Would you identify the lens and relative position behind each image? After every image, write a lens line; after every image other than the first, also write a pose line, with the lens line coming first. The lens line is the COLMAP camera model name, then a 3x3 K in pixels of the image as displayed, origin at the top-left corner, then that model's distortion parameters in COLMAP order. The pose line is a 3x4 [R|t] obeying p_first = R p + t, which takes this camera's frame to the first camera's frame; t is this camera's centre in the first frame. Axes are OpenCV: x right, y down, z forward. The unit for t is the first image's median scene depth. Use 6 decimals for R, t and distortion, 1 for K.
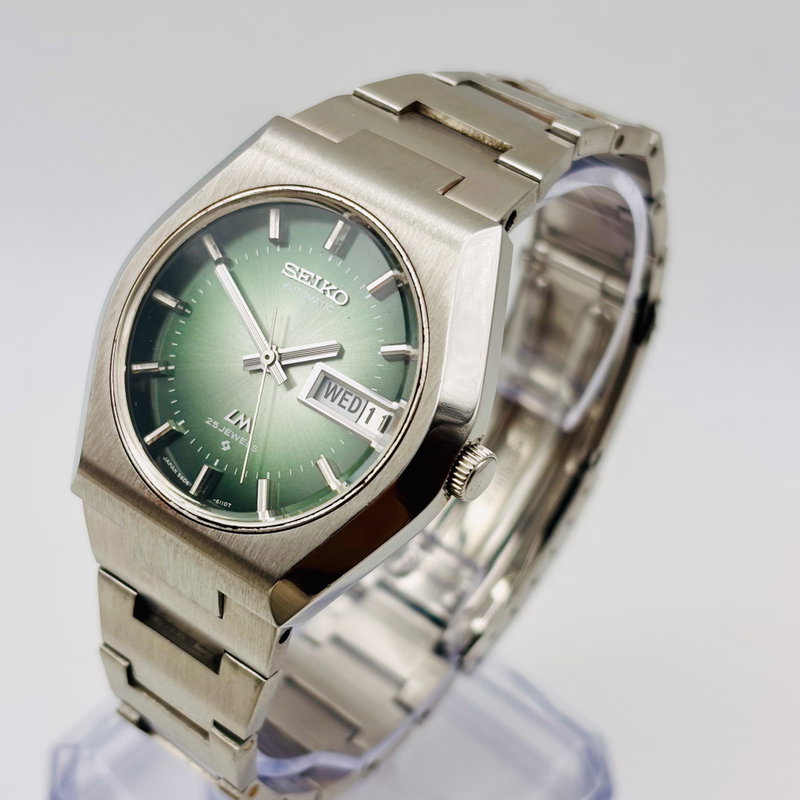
lens RADIAL K [[1716.0, 0, 397.7], [0, 1716.0, 403.0], [0, 0, 1]] dist [0.487035, 0.000000]
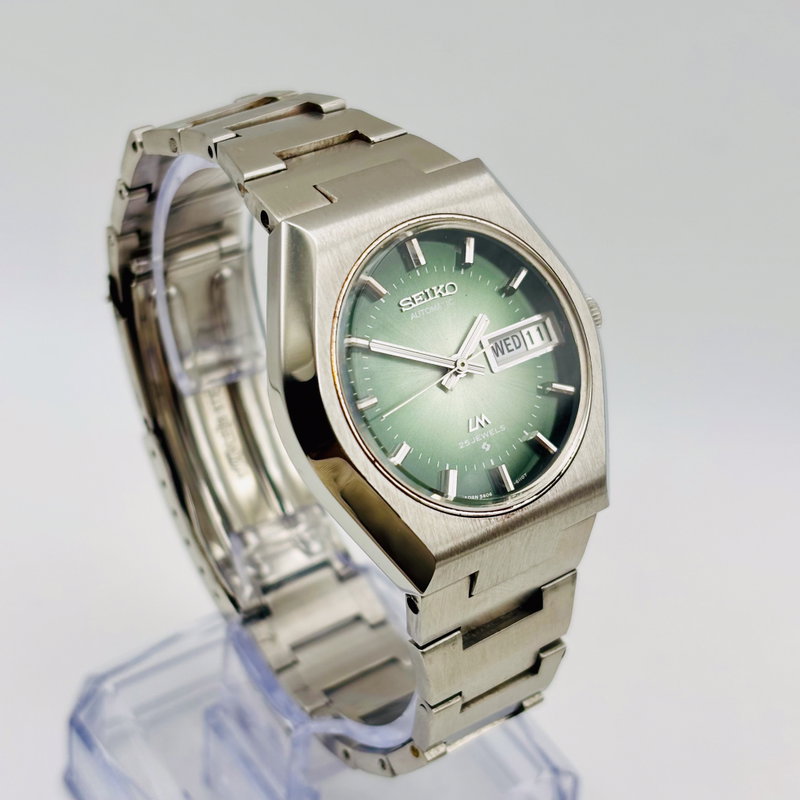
lens RADIAL K [[1716.0, 0, 391.2], [0, 1716.0, 377.6], [0, 0, 1]] dist [0.487035, 0.000000]
pose [[0.263238, -0.627397, 0.732857, -0.927015], [0.570290, 0.713908, 0.406330, -0.509679], [-0.778123, 0.310980, 0.545726, 0.408613]]
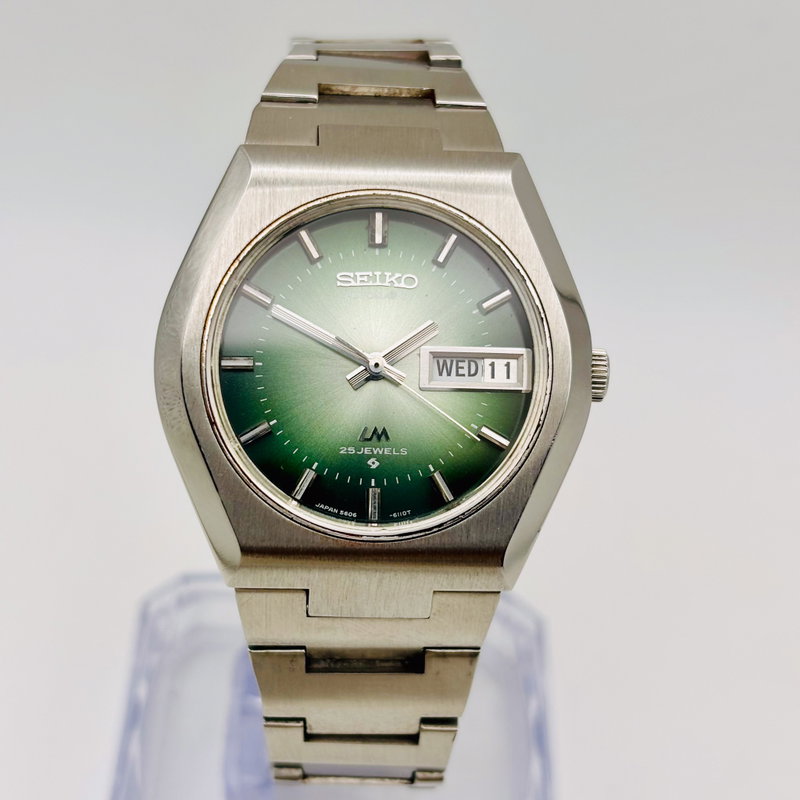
lens RADIAL K [[1716.0, 0, 401.2], [0, 1716.0, 397.1], [0, 0, 1]] dist [0.487035, 0.000000]
pose [[0.775614, -0.440175, 0.452403, -0.522804], [0.417226, 0.895342, 0.155835, -0.159007], [-0.473651, 0.067887, 0.878093, 0.109684]]
